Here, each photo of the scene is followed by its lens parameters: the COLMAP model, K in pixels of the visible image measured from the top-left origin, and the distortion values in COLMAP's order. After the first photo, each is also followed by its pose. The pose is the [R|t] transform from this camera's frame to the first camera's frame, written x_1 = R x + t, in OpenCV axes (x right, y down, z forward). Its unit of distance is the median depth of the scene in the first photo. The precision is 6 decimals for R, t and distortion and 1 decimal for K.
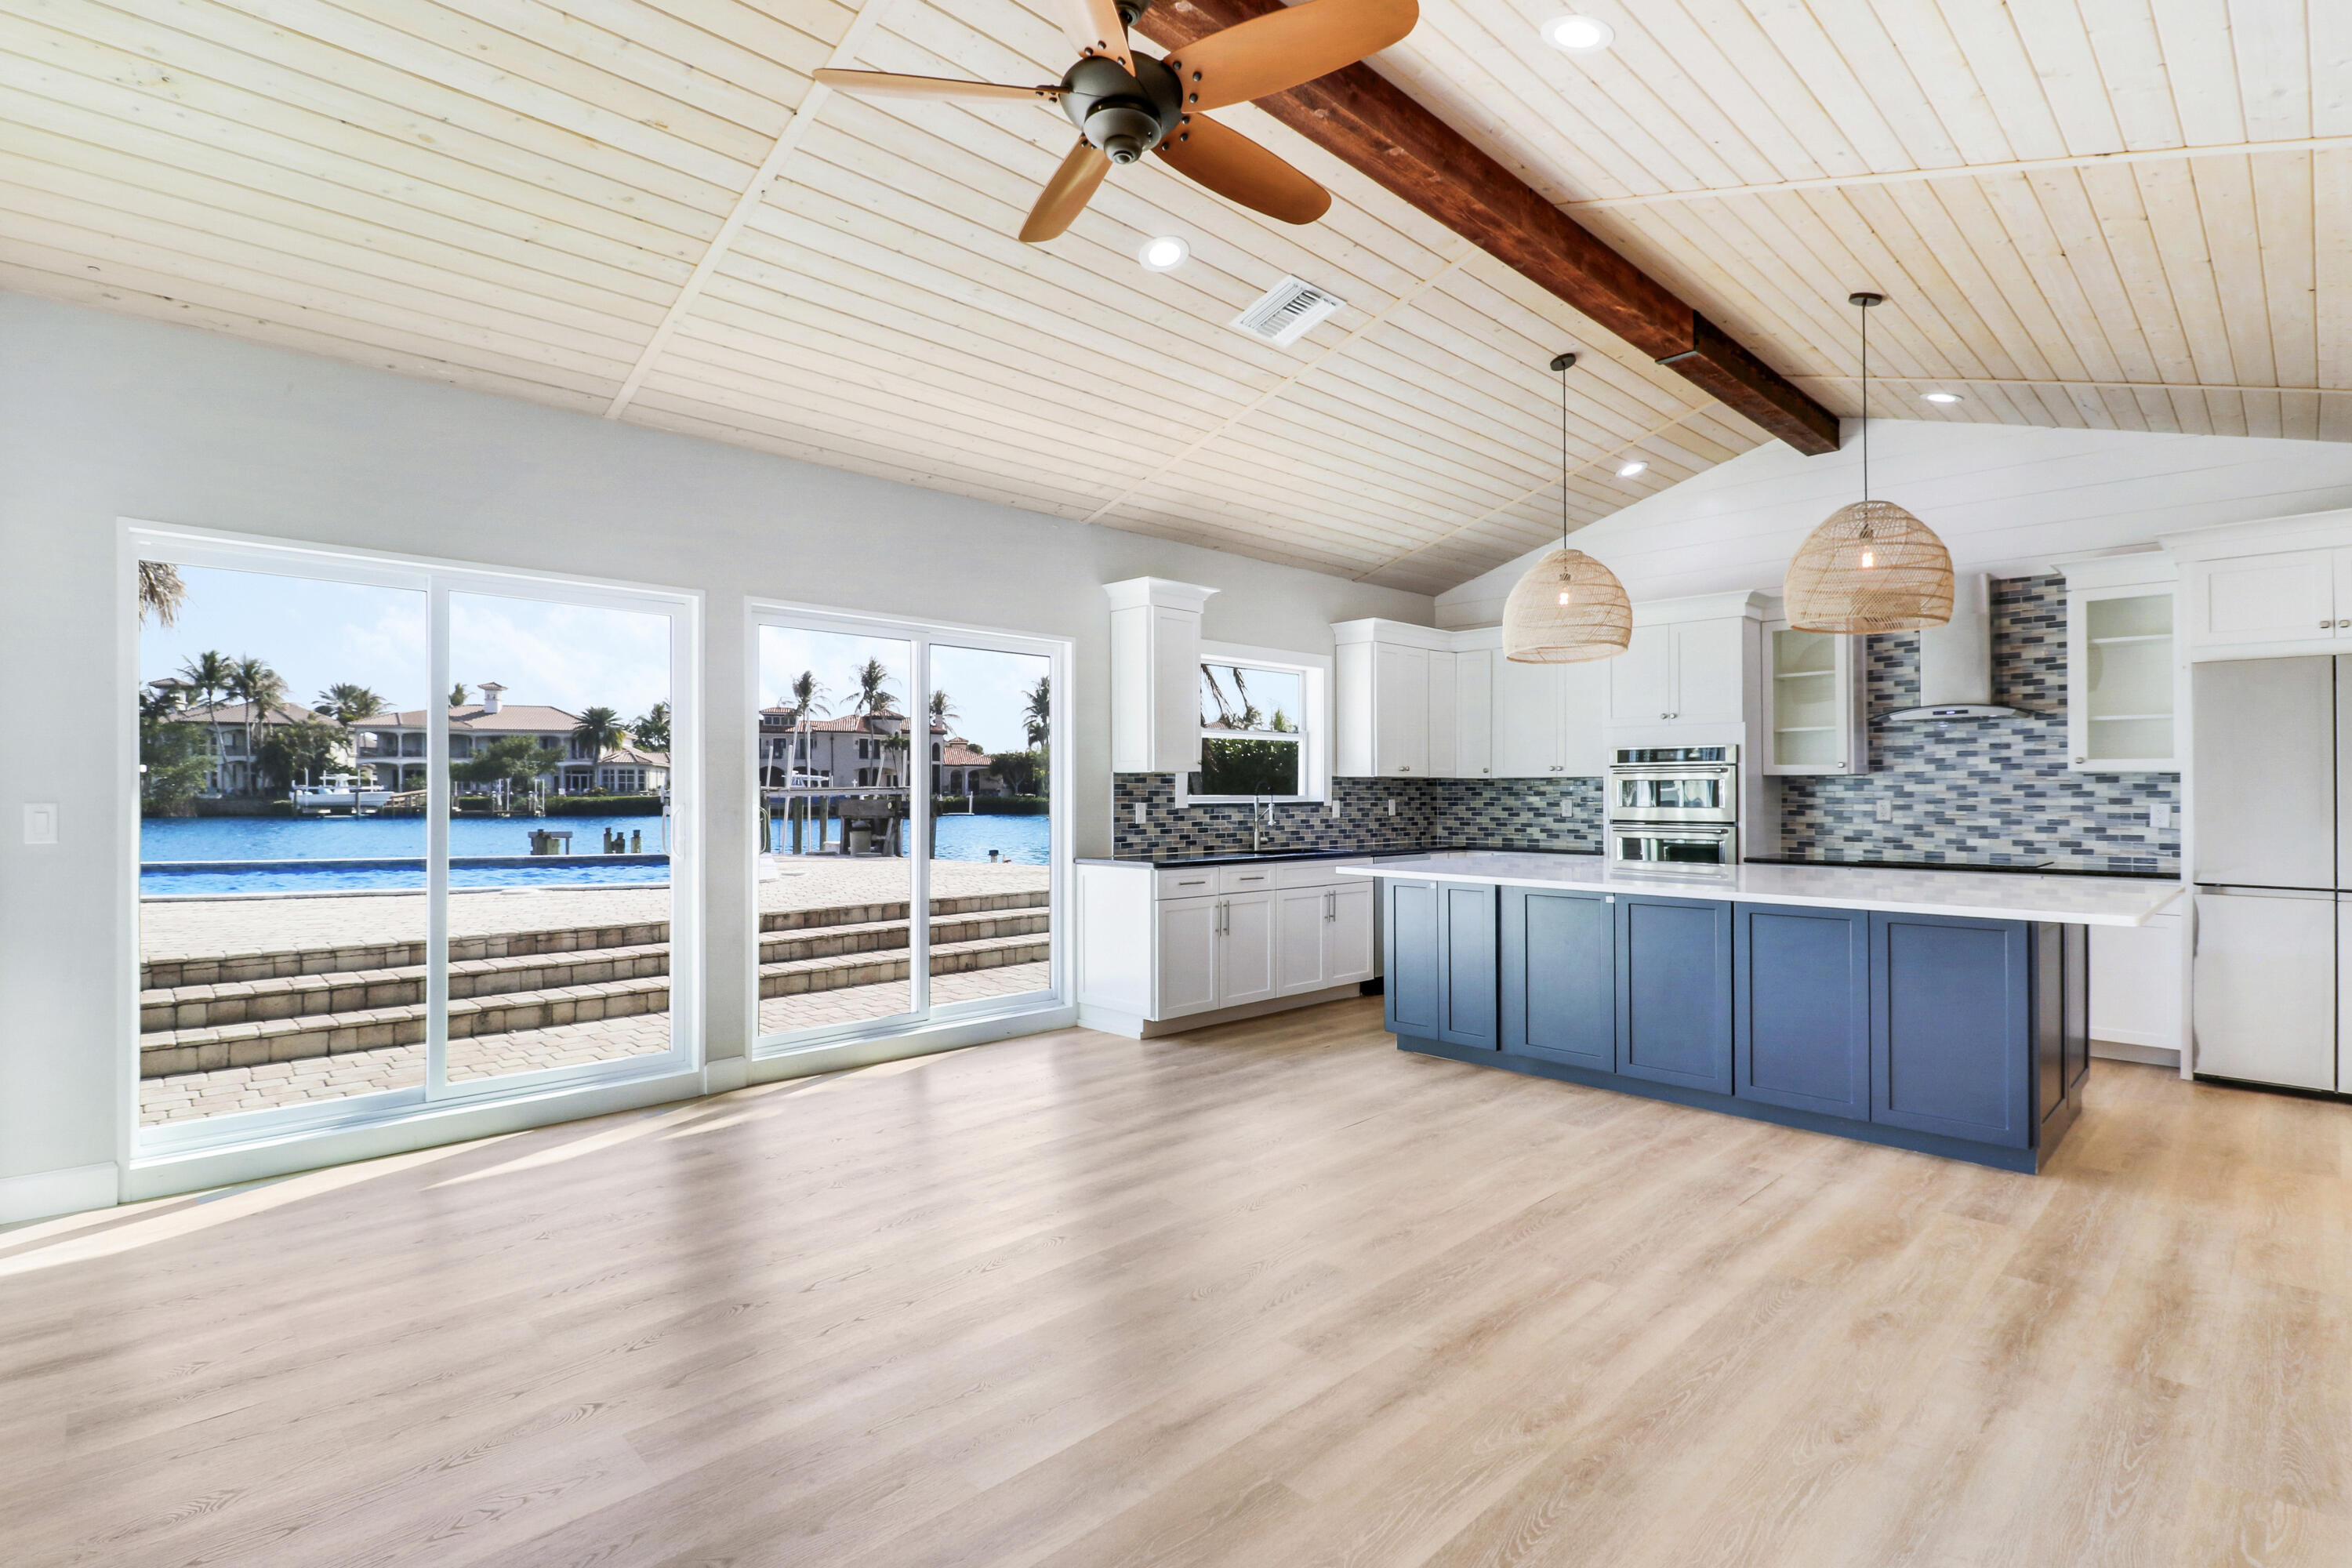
lens RADIAL K [[1124.7, 0, 1185.1], [0, 1124.7, 781.1], [0, 0, 1]] dist [0.004617, -0.013846]
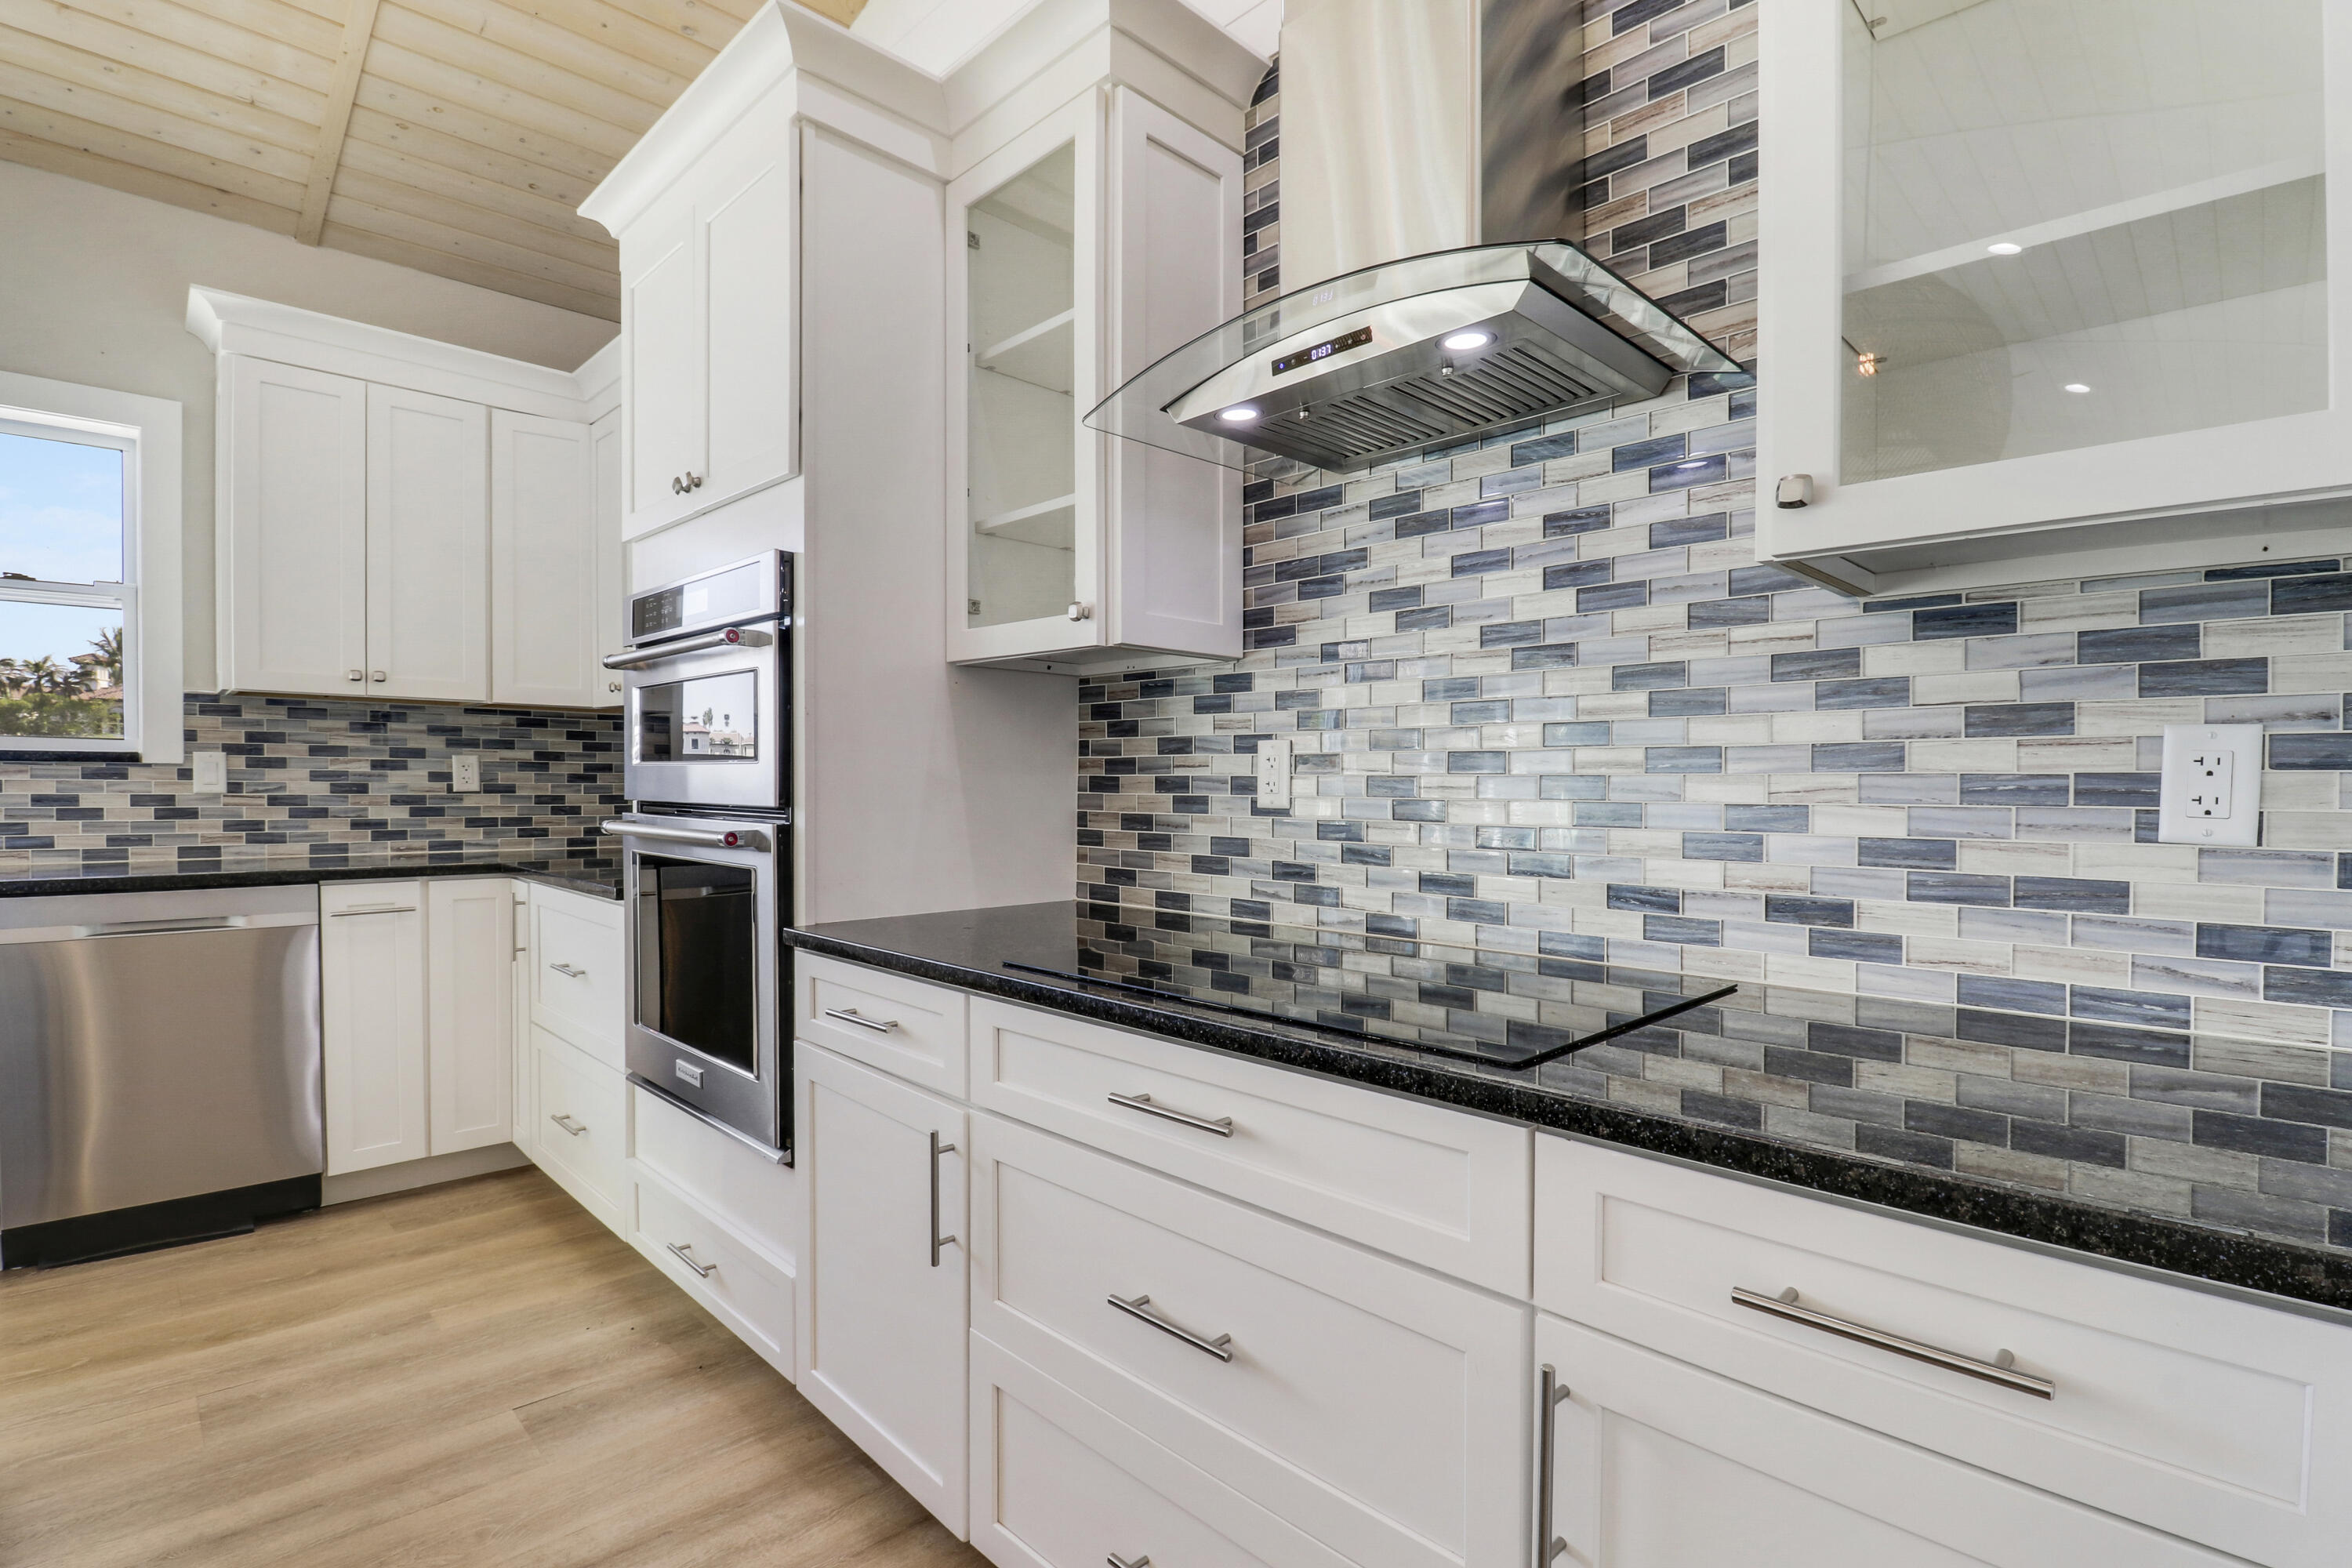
lens RADIAL K [[1124.7, 0, 1185.2], [0, 1124.7, 790.2], [0, 0, 1]] dist [0.004617, -0.013846]
pose [[0.999951, 0.009056, 0.004097, 0.614518], [-0.009117, 0.999845, 0.015075, 0.026933], [-0.003960, -0.015112, 0.999878, 0.715861]]
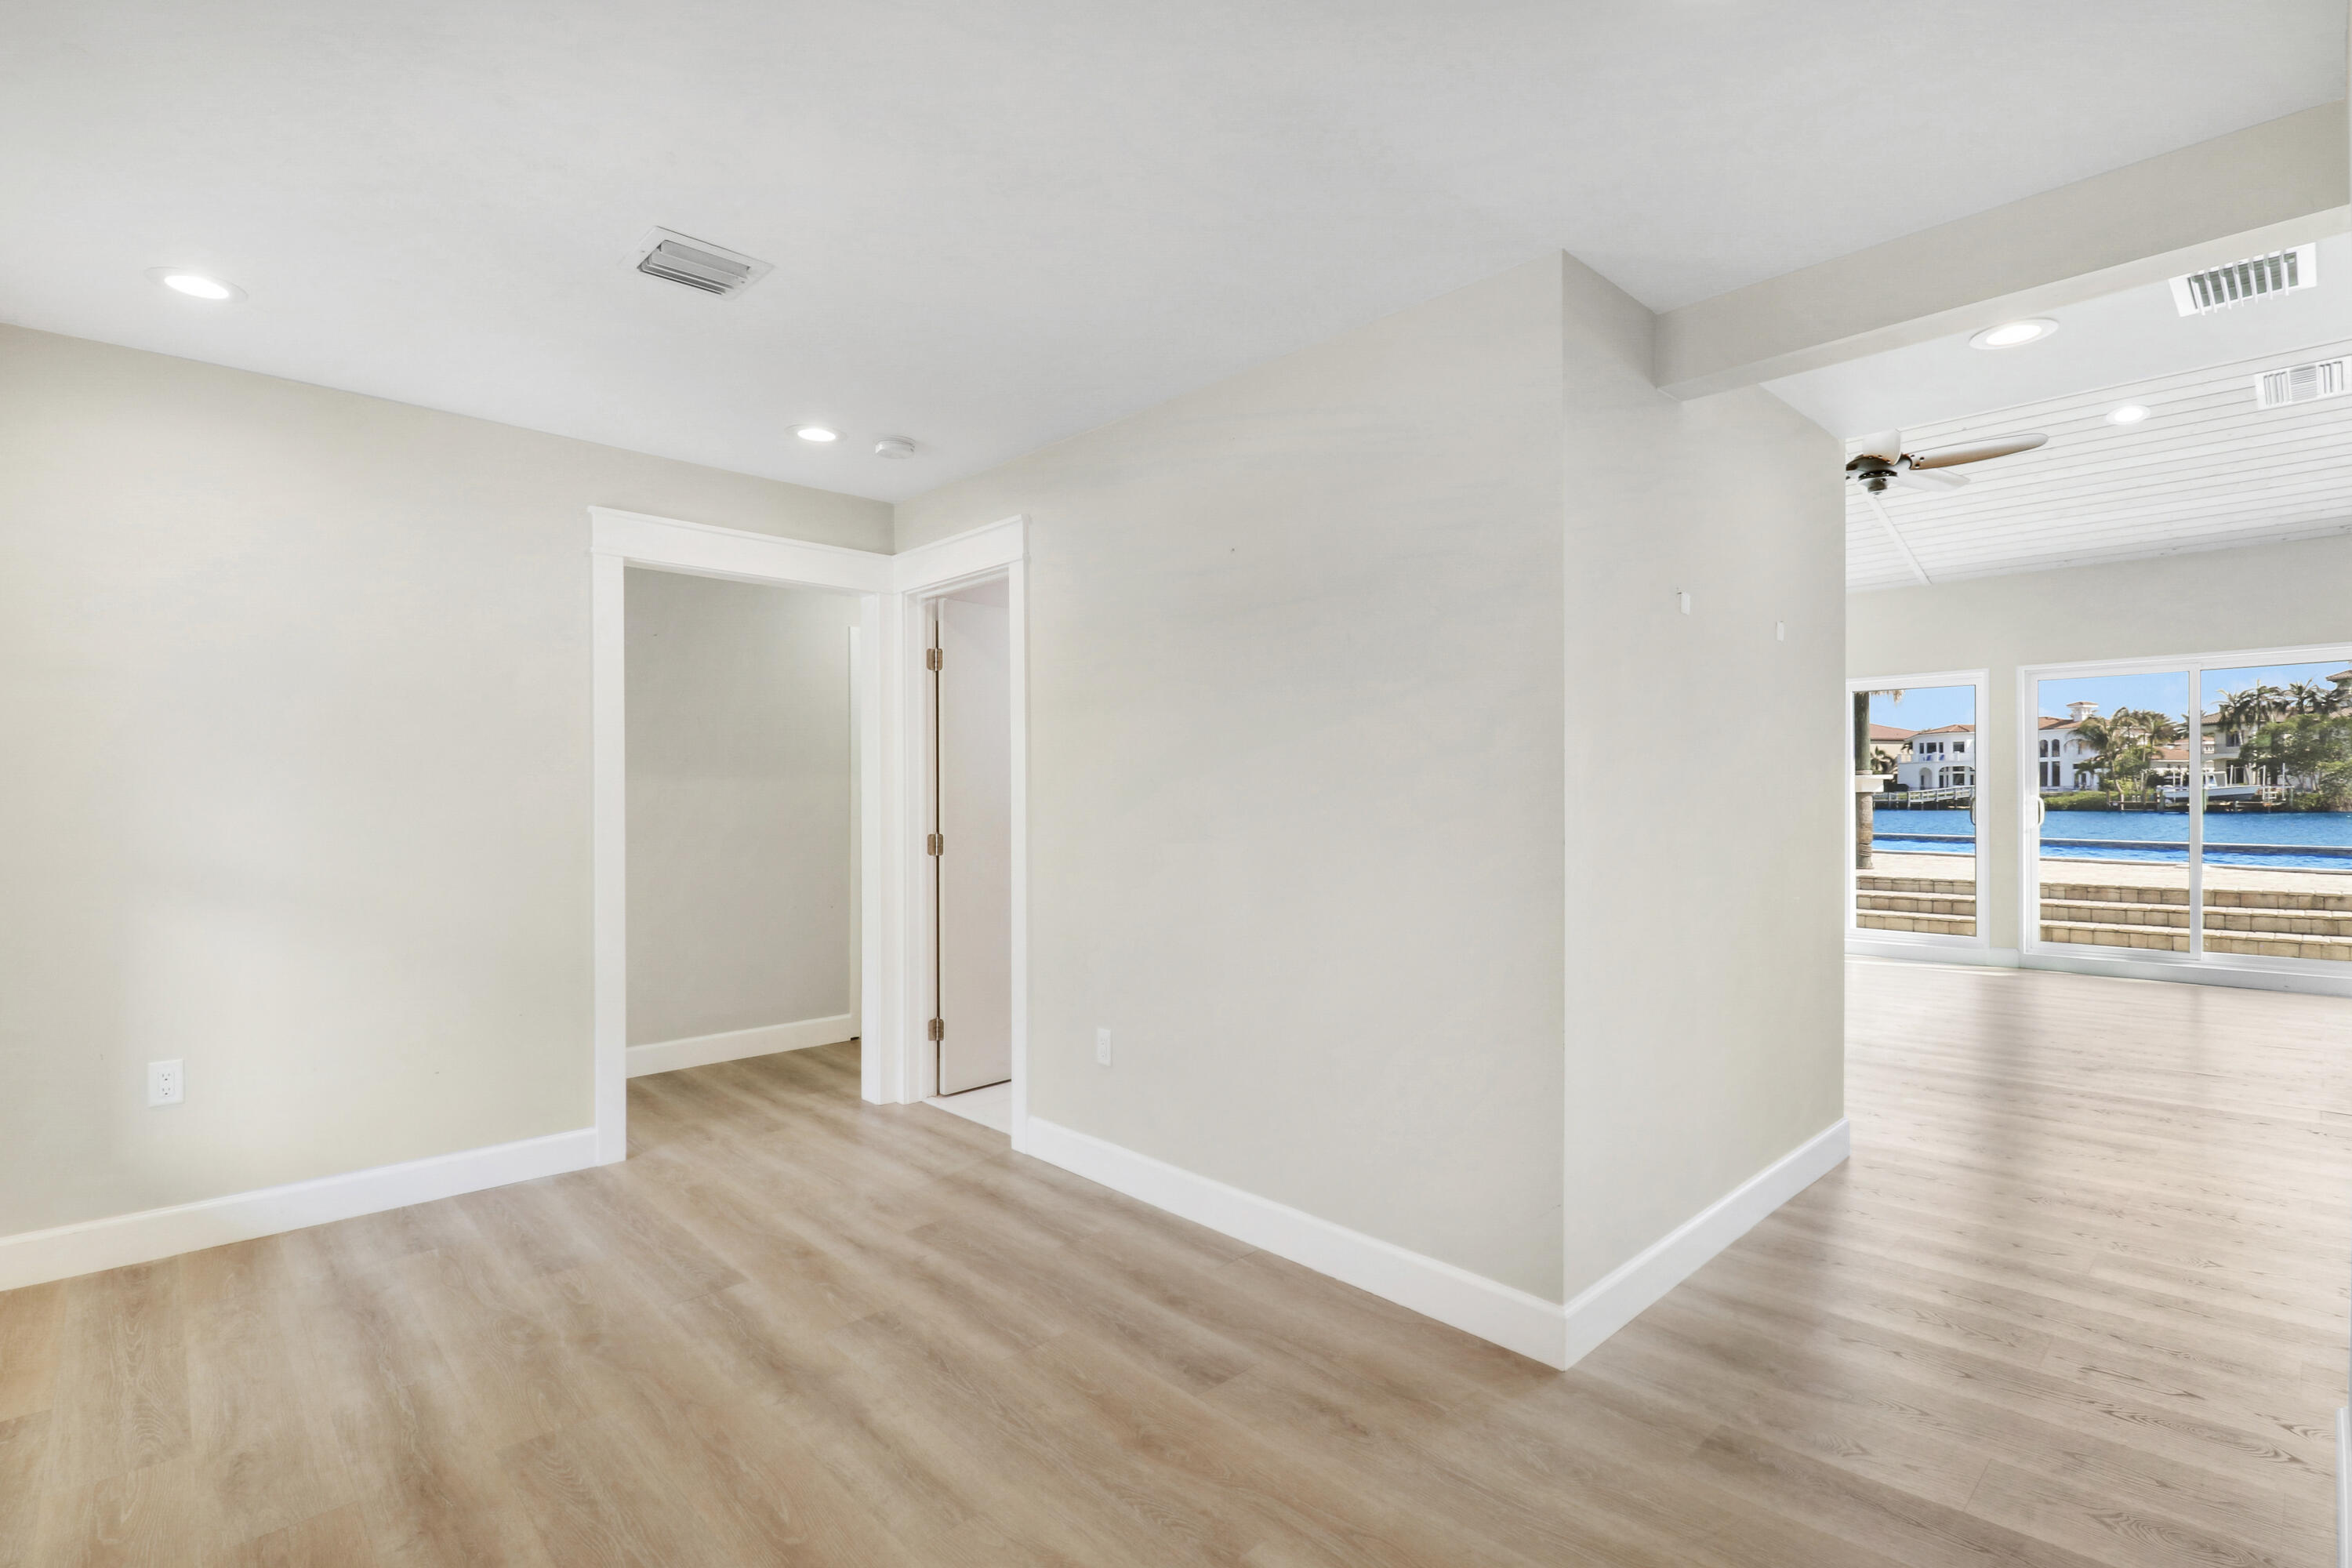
lens RADIAL K [[1107.8, 0, 1219.4], [0, 1107.8, 787.5], [0, 0, 1]] dist [0.006089, -0.014691]
pose [[0.019148, -0.006687, -0.999794, 0.865423], [0.017968, 0.999818, -0.006343, -0.014383], [0.999655, -0.017843, 0.019264, -0.096298]]
